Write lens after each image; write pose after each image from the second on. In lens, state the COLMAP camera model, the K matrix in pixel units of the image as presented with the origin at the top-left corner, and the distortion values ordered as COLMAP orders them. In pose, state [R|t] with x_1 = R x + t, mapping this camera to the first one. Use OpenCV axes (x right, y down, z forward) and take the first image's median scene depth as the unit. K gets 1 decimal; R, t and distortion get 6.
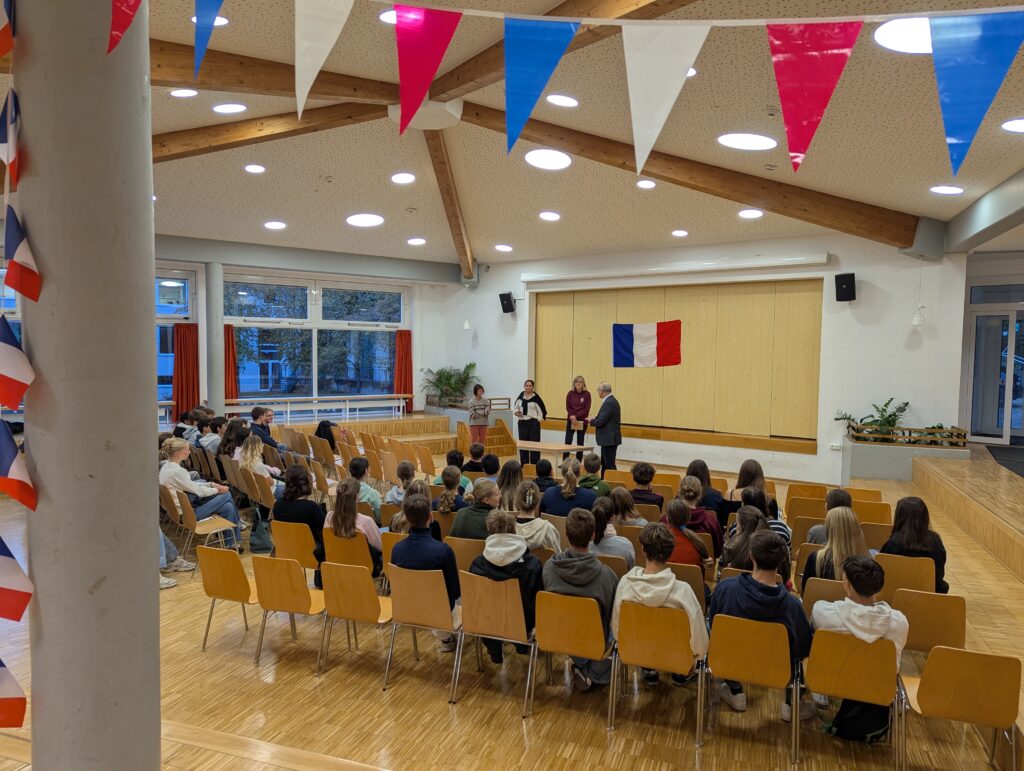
lens RADIAL K [[732.0, 0, 512.7], [0, 732.0, 385.7], [0, 0, 1]] dist [-0.002891, -0.001169]
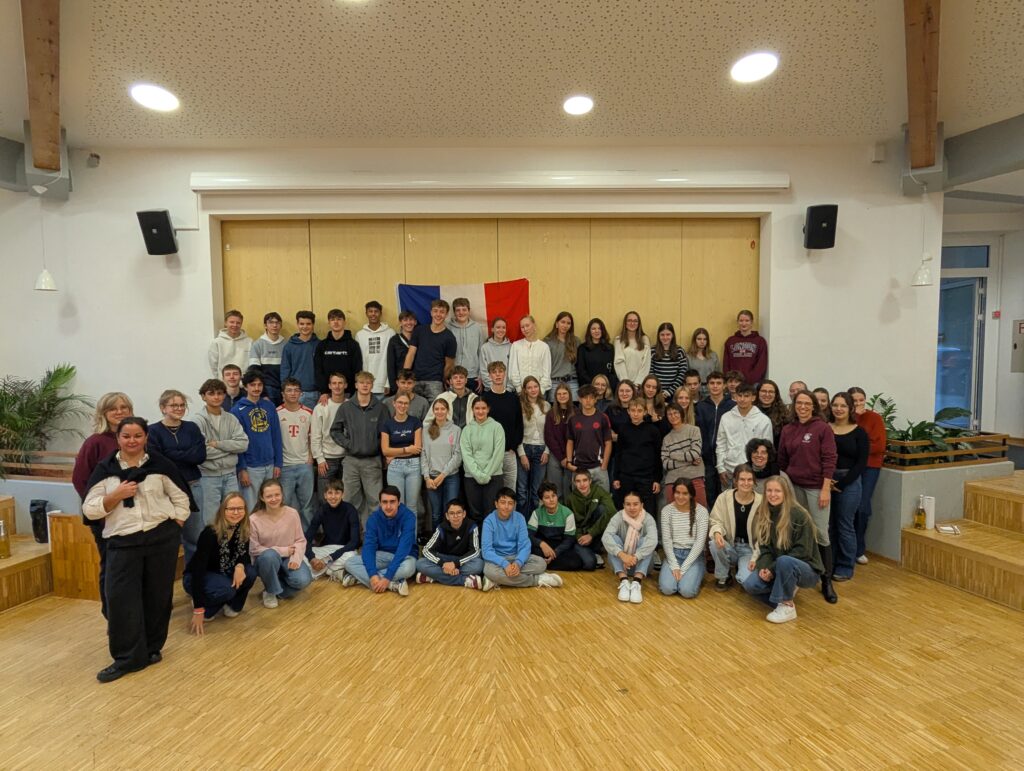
lens RADIAL K [[616.2, 0, 513.2], [0, 616.2, 387.7], [0, 0, 1]] dist [-0.003445, -0.002582]
pose [[0.780910, -0.054767, 0.622238, -0.079174], [0.049986, 0.998433, 0.025146, -0.014670], [-0.622640, 0.011466, 0.782424, 0.561301]]
